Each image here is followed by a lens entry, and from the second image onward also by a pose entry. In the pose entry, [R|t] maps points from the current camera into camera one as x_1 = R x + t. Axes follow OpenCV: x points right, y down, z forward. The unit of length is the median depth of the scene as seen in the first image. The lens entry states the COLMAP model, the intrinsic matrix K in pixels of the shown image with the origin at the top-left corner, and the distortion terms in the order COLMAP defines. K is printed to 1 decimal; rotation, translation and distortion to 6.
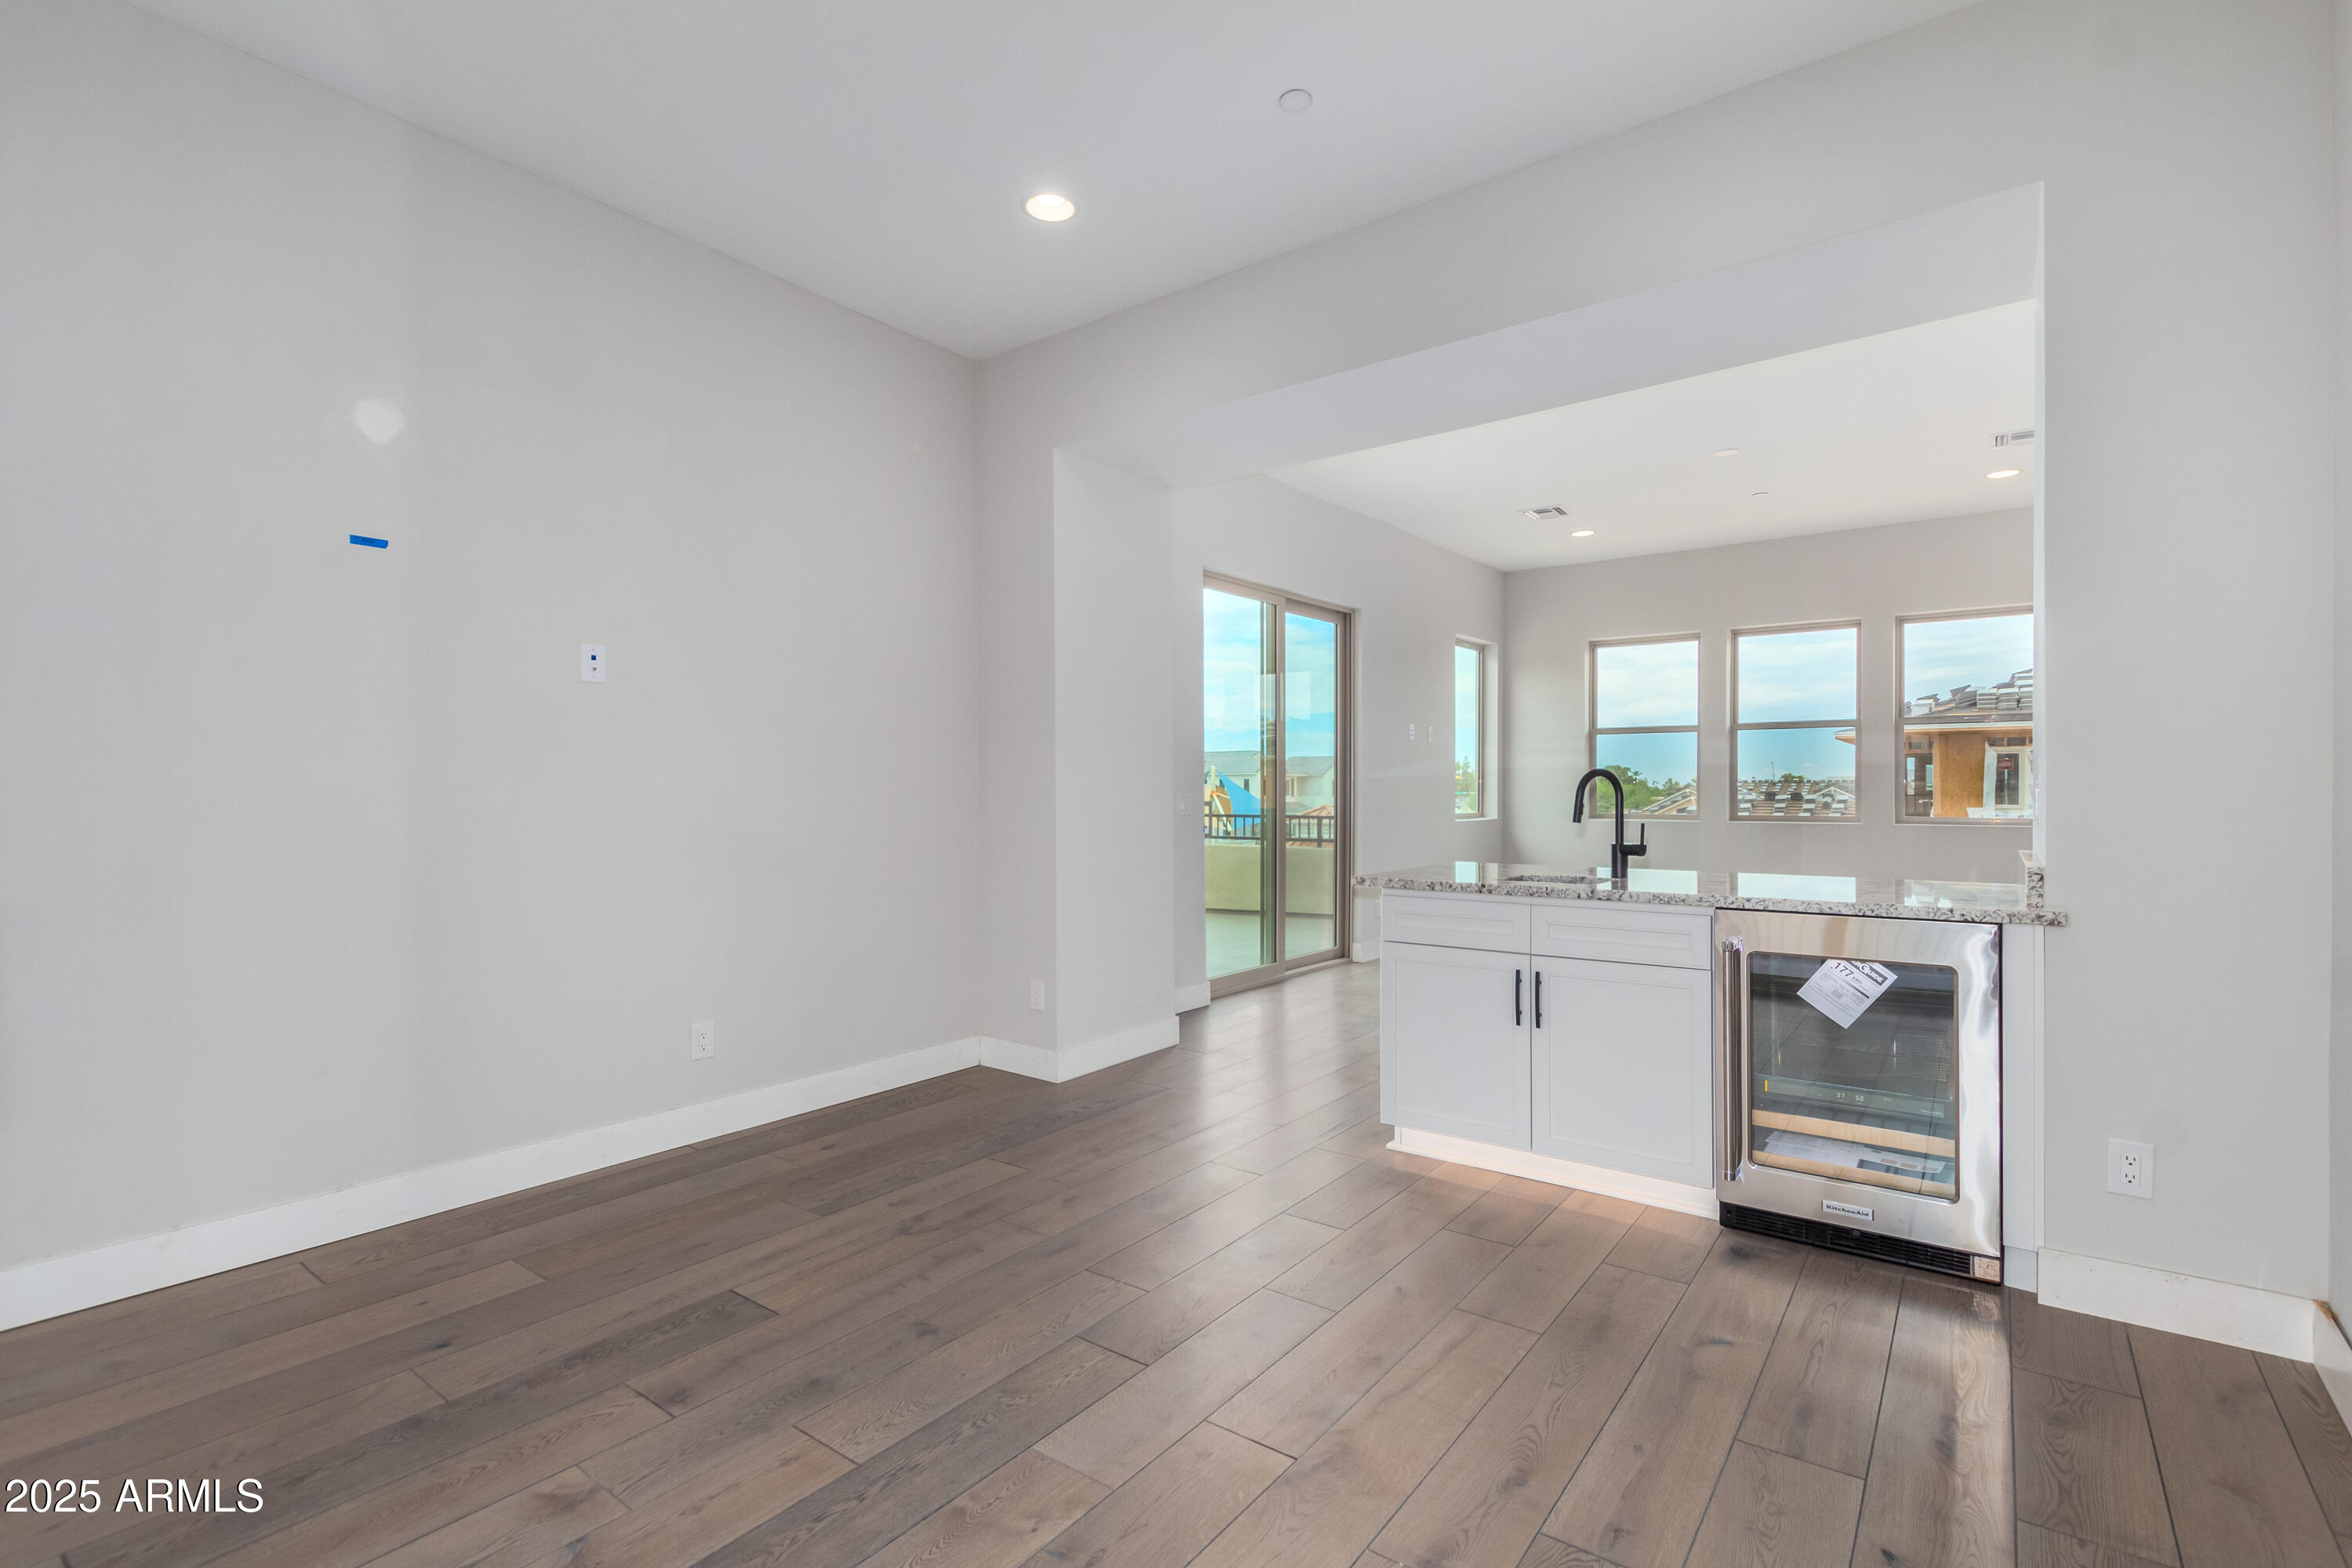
lens RADIAL K [[1077.7, 0, 1169.6], [0, 1077.7, 788.8], [0, 0, 1]] dist [0.006435, -0.000041]
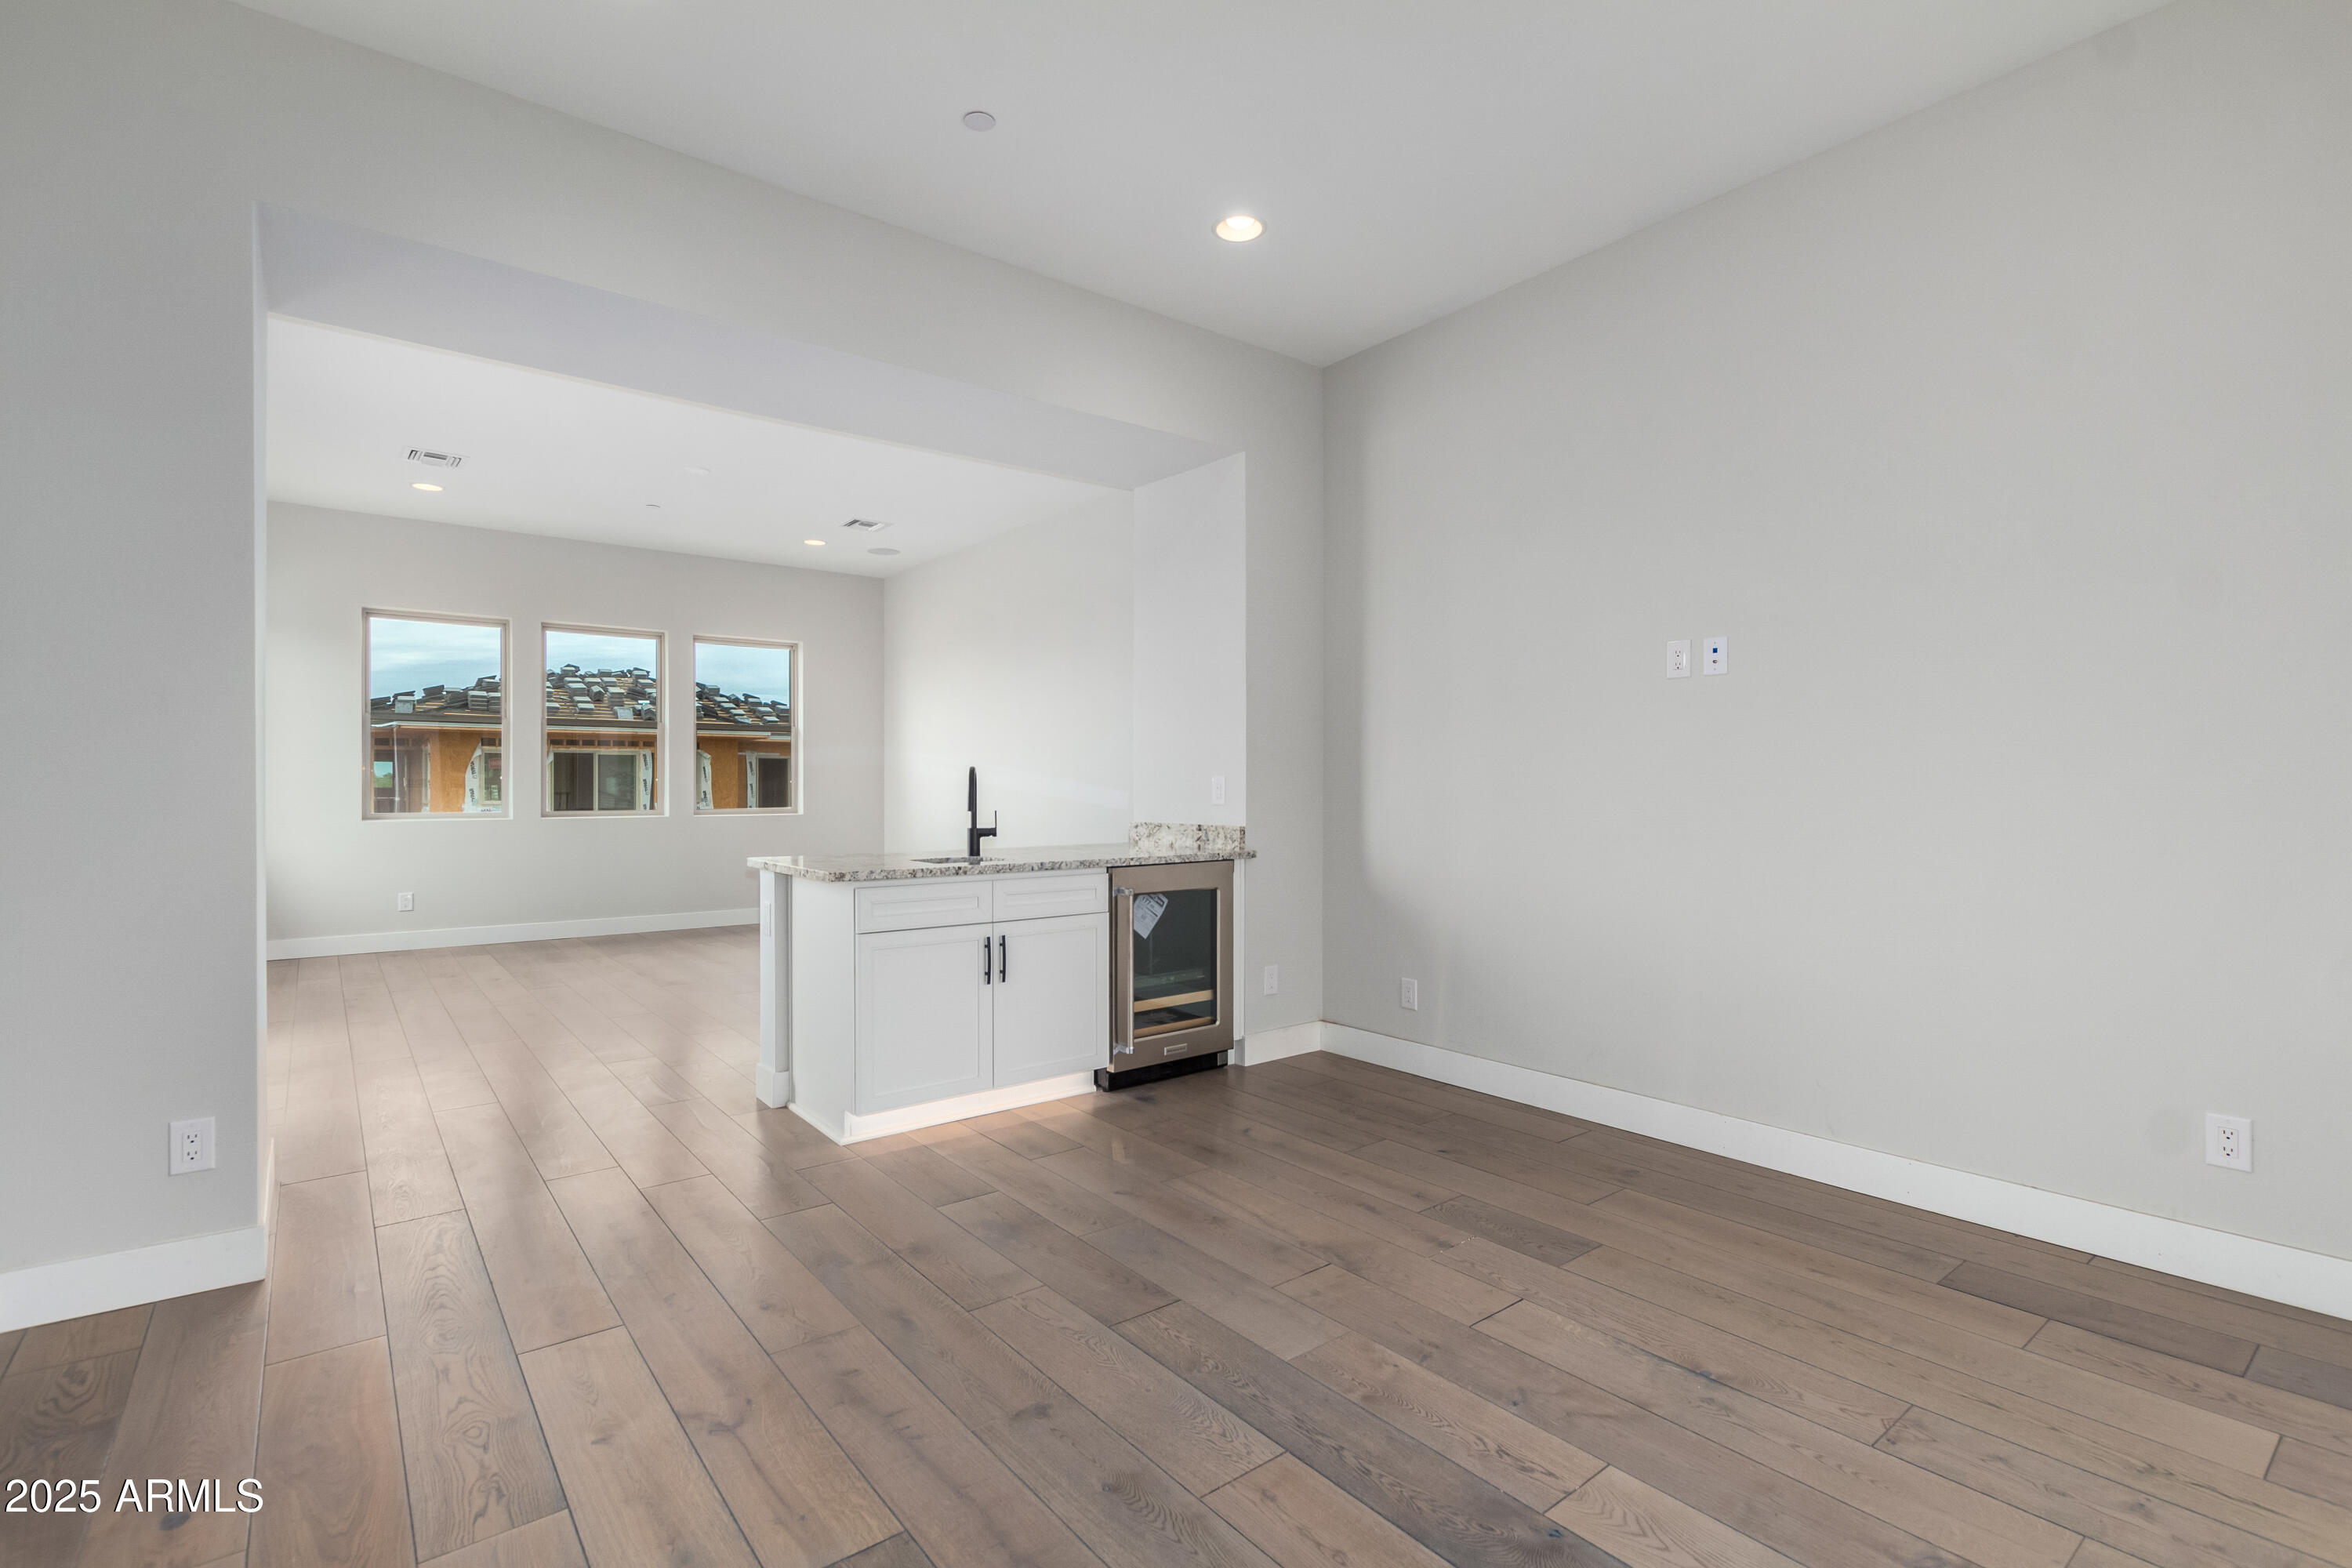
lens RADIAL K [[1094.4, 0, 1179.0], [0, 1094.4, 788.4], [0, 0, 1]] dist [-0.002999, -0.000251]
pose [[0.241970, -0.000144, 0.970284, -0.783829], [-0.001051, 0.999999, 0.000410, 0.005948], [-0.970283, -0.001119, 0.241970, 0.515573]]
